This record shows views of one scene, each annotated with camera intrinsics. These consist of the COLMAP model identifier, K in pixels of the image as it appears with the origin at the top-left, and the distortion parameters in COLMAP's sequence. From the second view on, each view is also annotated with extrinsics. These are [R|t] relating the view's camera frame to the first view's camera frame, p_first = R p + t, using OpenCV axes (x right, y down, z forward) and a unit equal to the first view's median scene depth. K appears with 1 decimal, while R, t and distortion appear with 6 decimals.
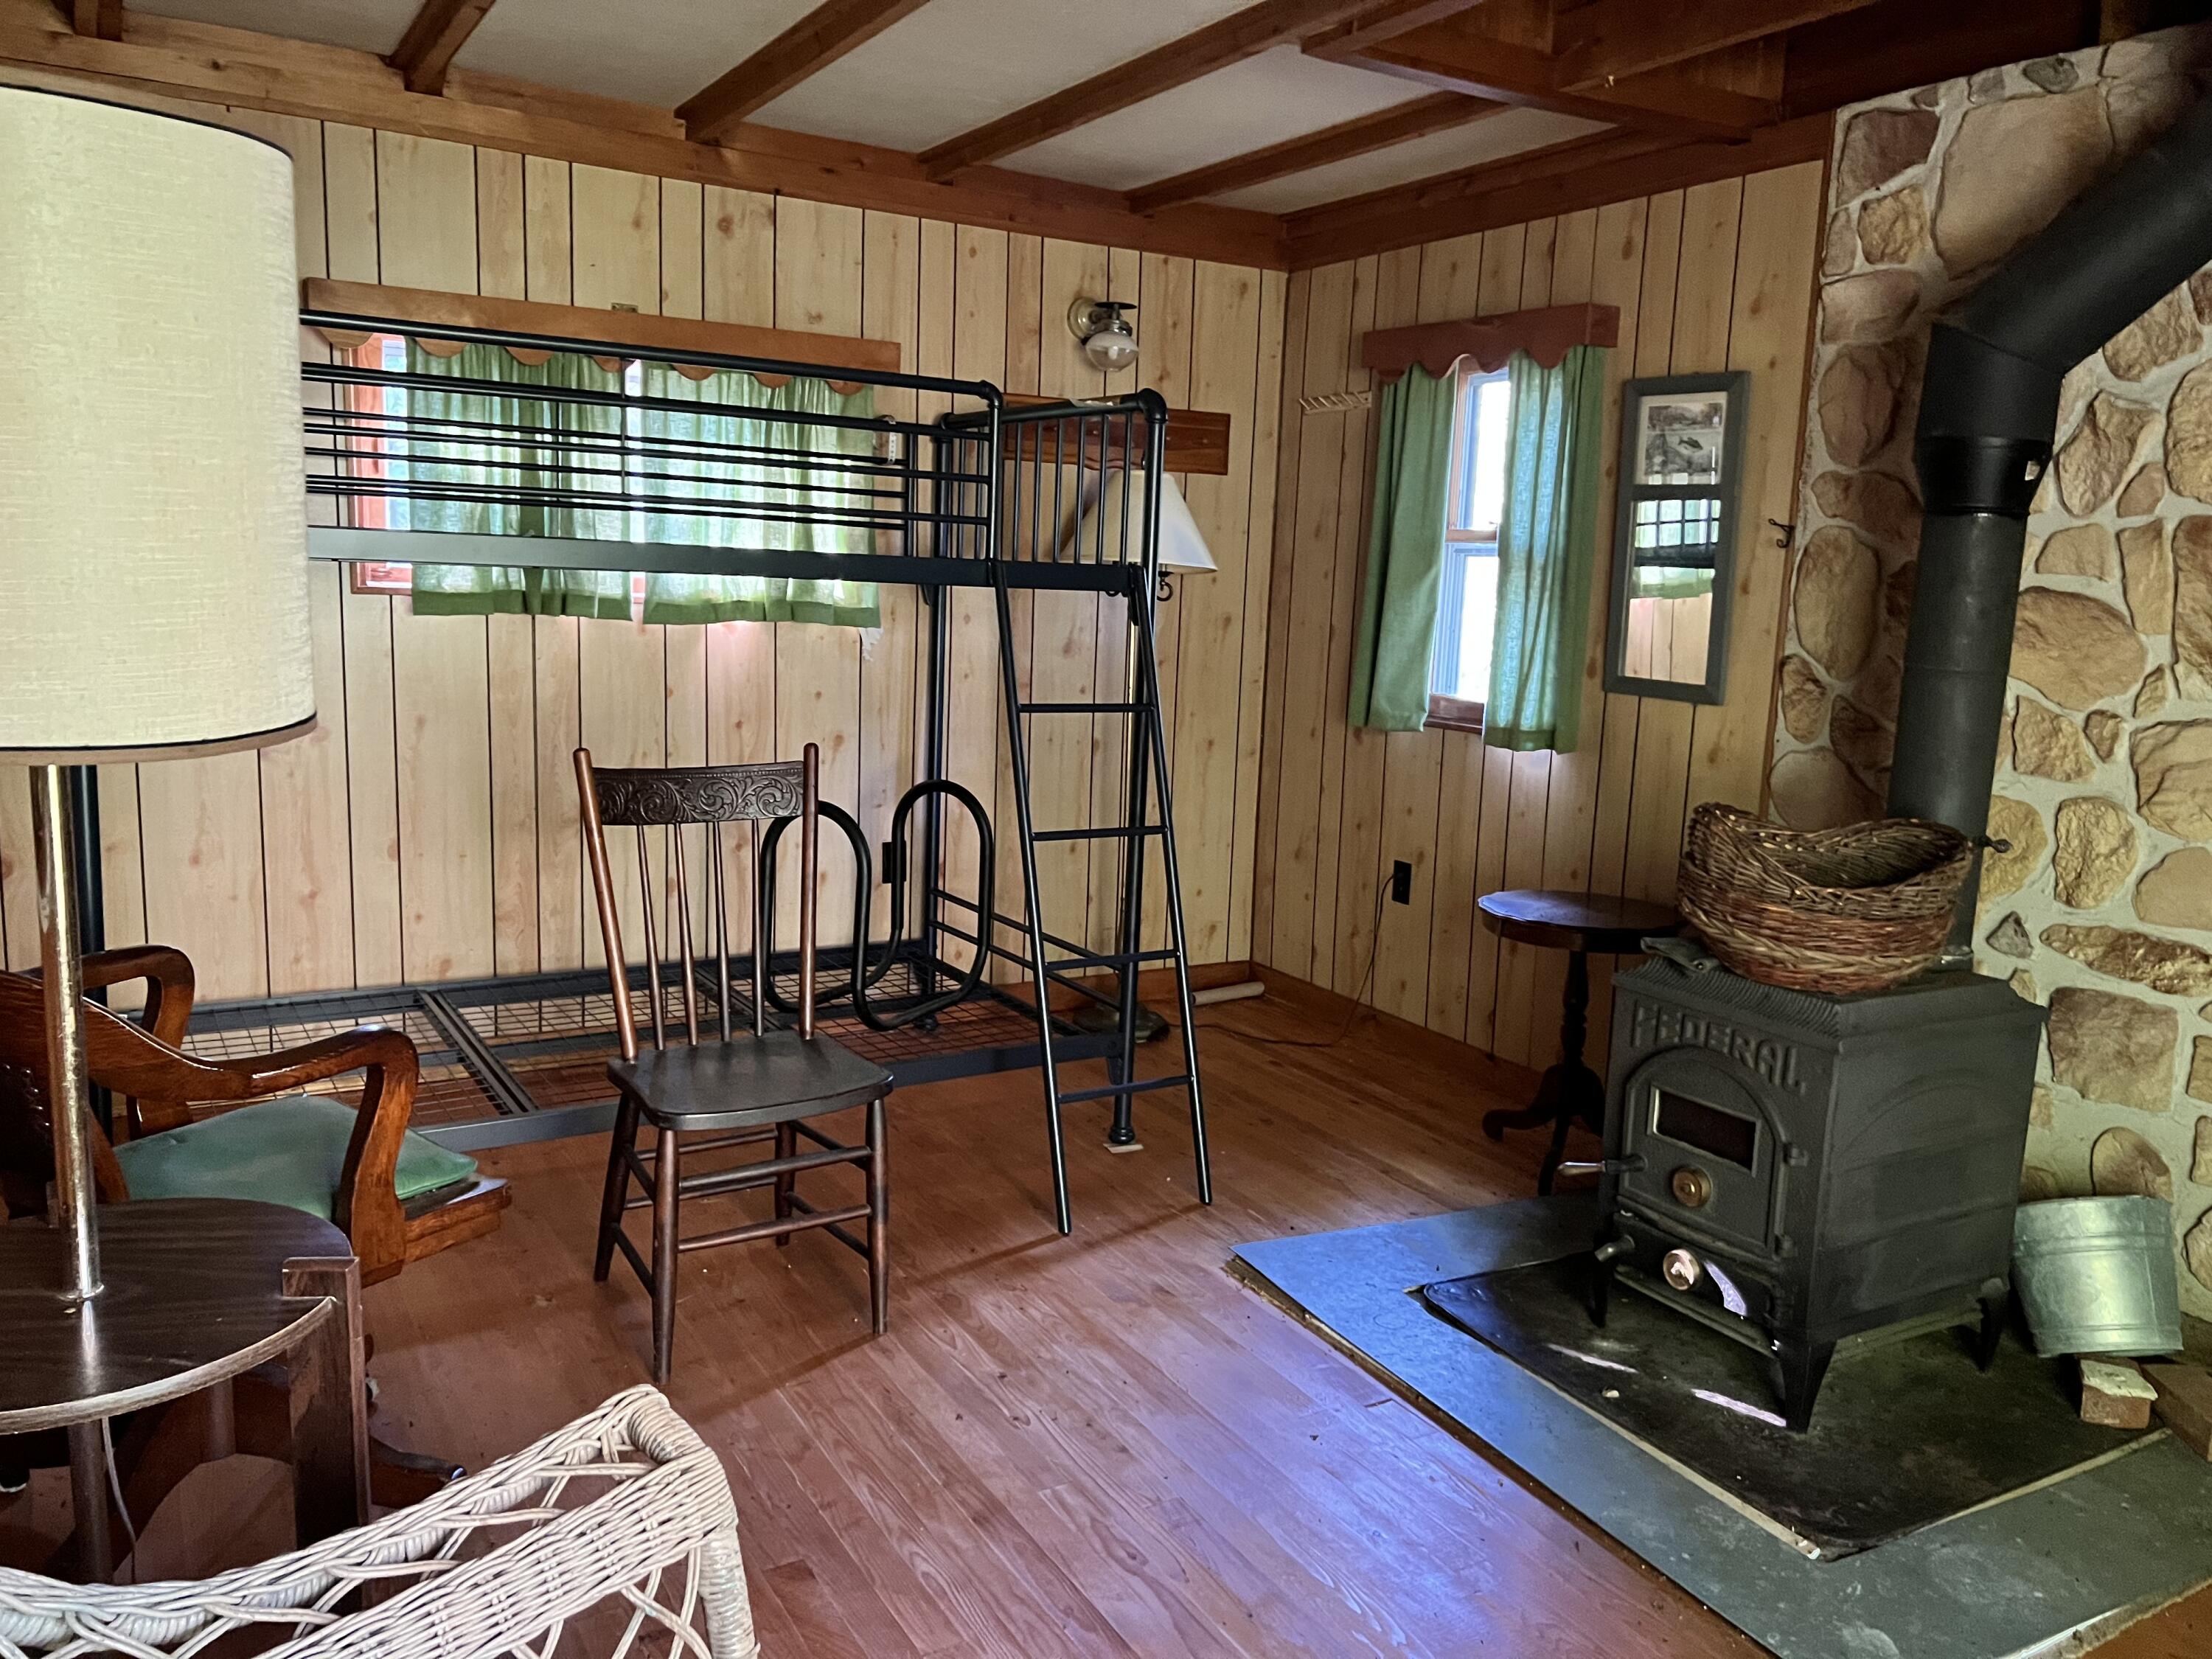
lens RADIAL K [[1665.2, 0, 1108.0], [0, 1665.2, 818.9], [0, 0, 1]] dist [0.052301, -0.065448]
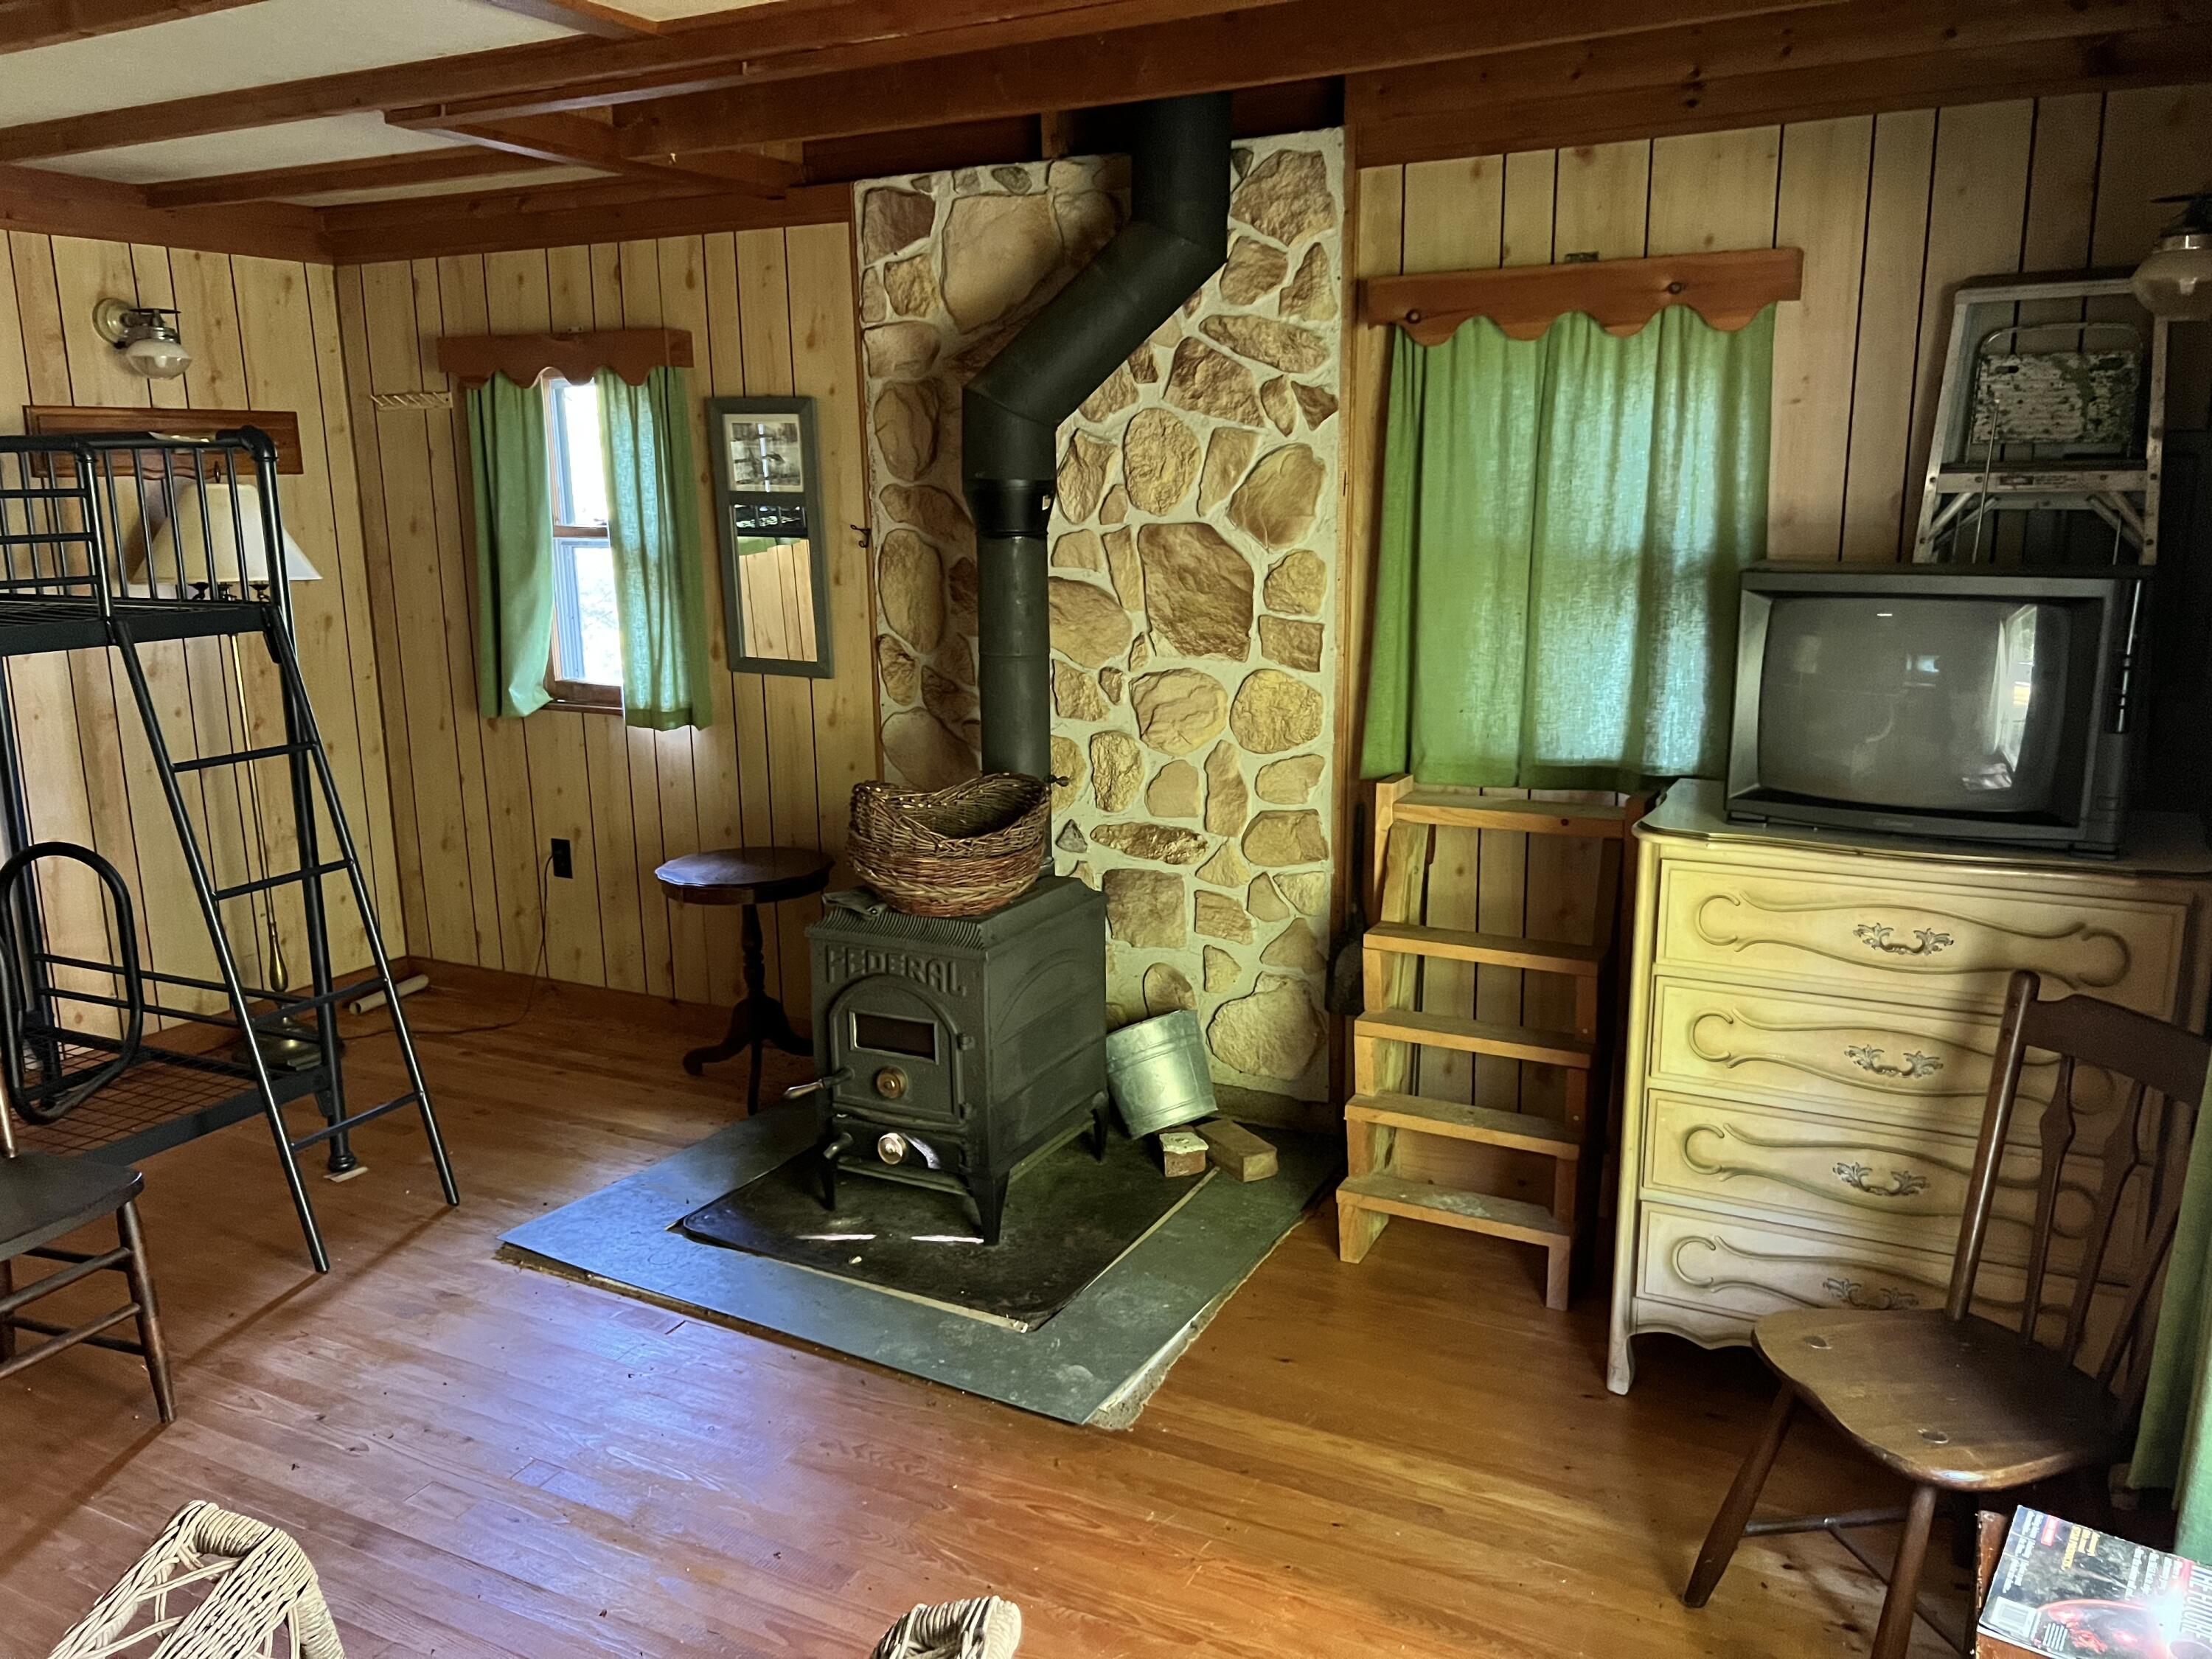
lens RADIAL K [[1665.2, 0, 1102.3], [0, 1665.2, 813.6], [0, 0, 1]] dist [0.052301, -0.065448]
pose [[0.843073, -0.159788, 0.513513, -0.116098], [0.129779, 0.987070, 0.094074, -0.069917], [-0.521905, -0.012668, 0.852909, -0.137309]]
